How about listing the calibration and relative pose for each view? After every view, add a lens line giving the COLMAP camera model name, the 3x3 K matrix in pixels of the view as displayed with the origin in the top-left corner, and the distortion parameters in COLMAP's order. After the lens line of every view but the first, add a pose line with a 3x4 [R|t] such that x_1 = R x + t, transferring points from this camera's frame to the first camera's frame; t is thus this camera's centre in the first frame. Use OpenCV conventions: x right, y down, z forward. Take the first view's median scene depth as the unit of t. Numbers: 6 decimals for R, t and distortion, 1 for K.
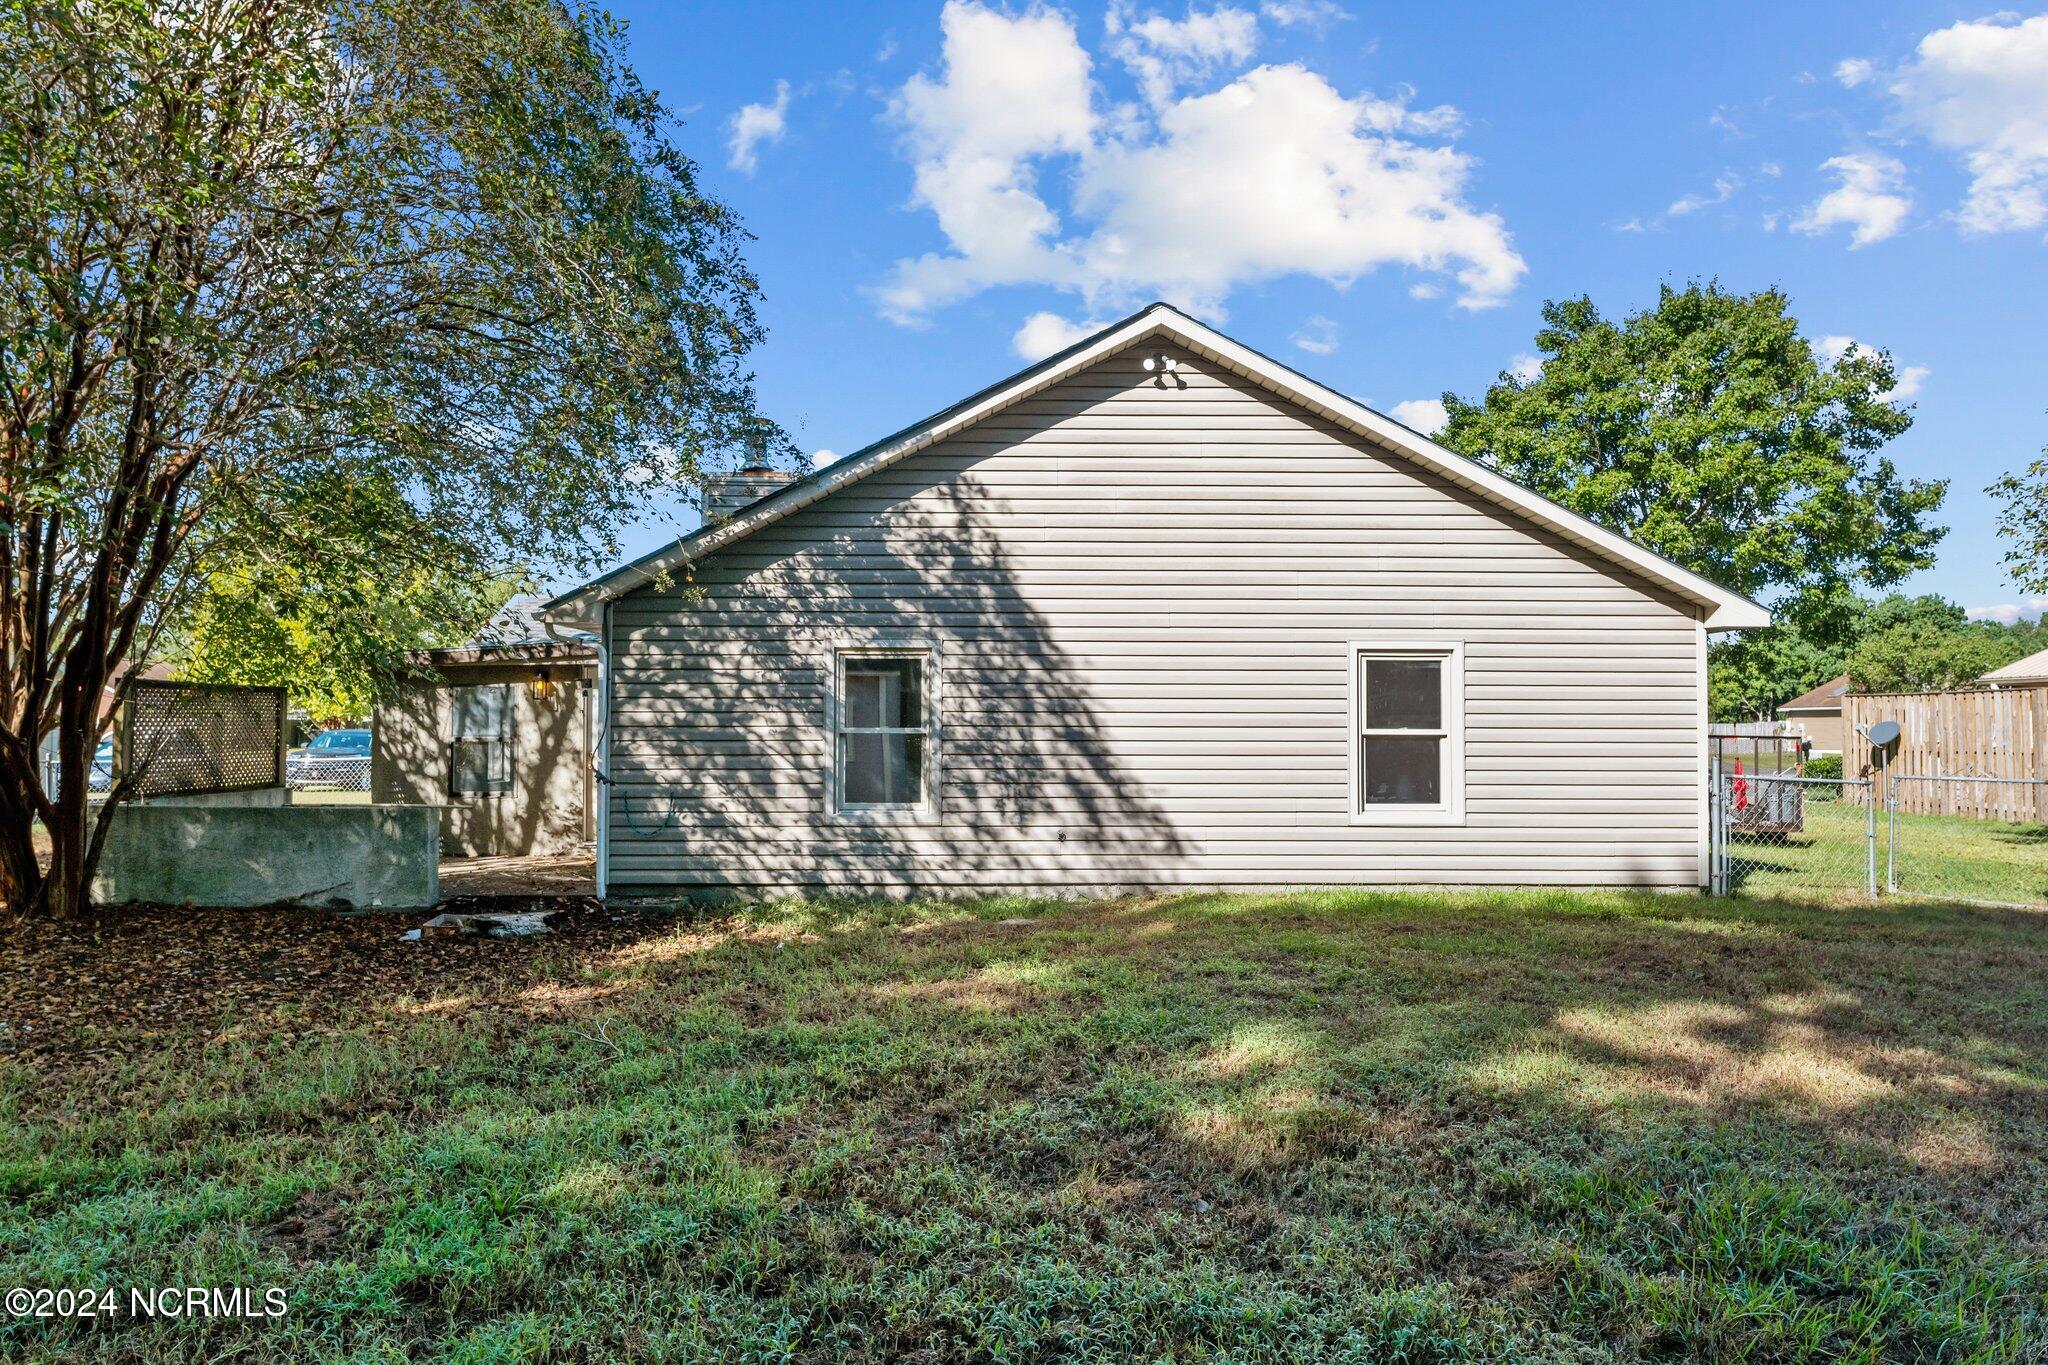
lens RADIAL K [[1269.8, 0, 1027.5], [0, 1269.8, 695.0], [0, 0, 1]] dist [-0.000177, -0.000042]
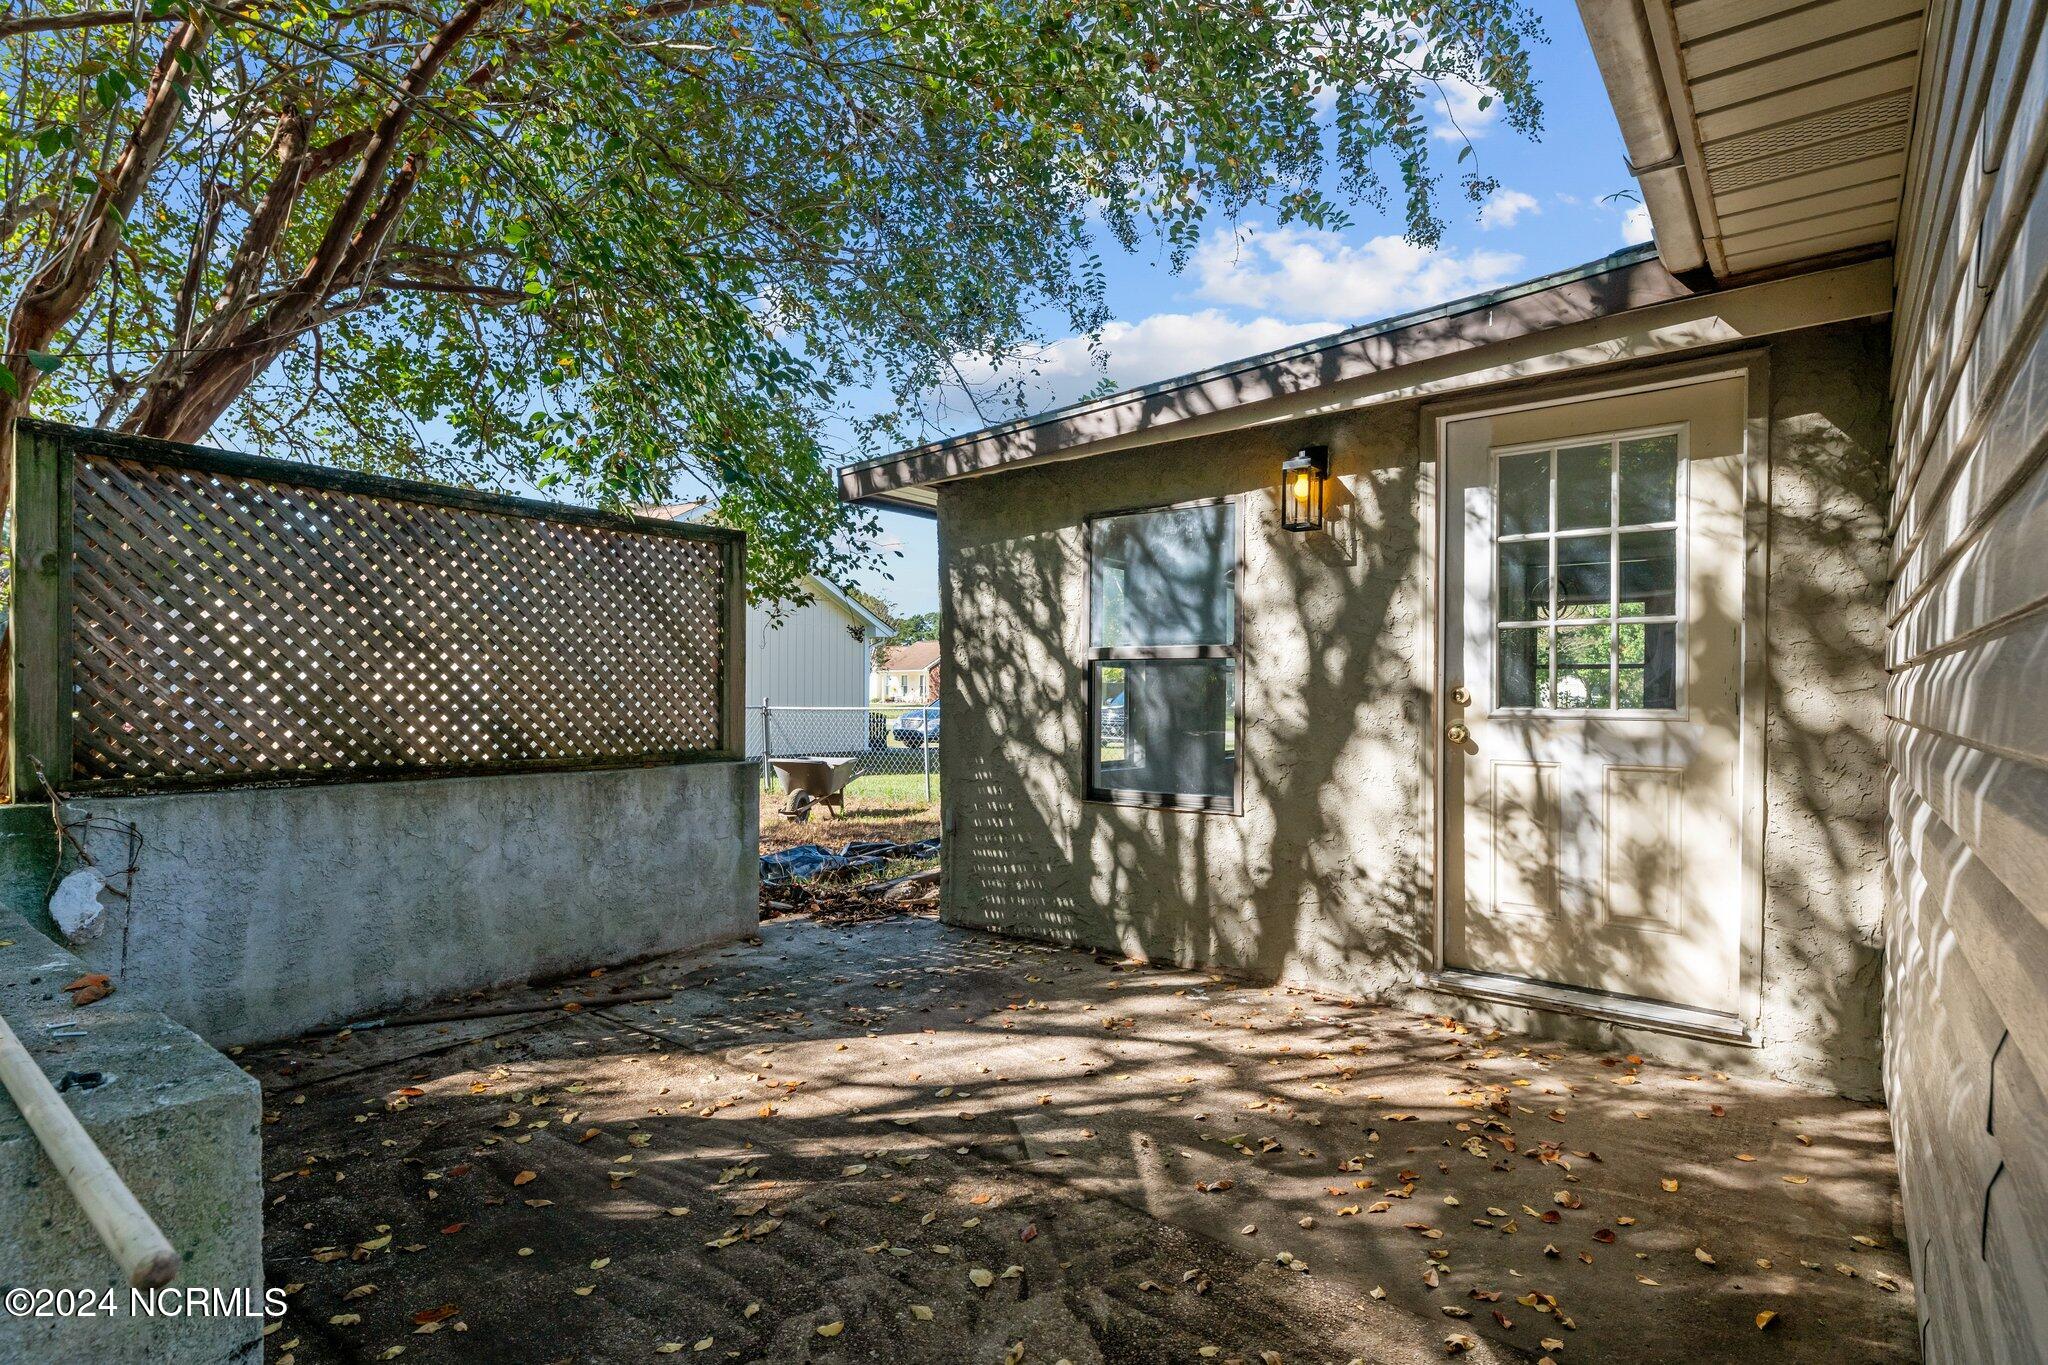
lens RADIAL K [[1002.2, 0, 1035.3], [0, 1002.2, 681.6], [0, 0, 1]] dist [-0.034493, -0.000538]
pose [[0.794587, -0.001624, -0.607148, -0.357981], [0.007515, 0.999946, 0.007160, 0.050998], [0.607104, -0.010252, 0.794556, 0.952039]]
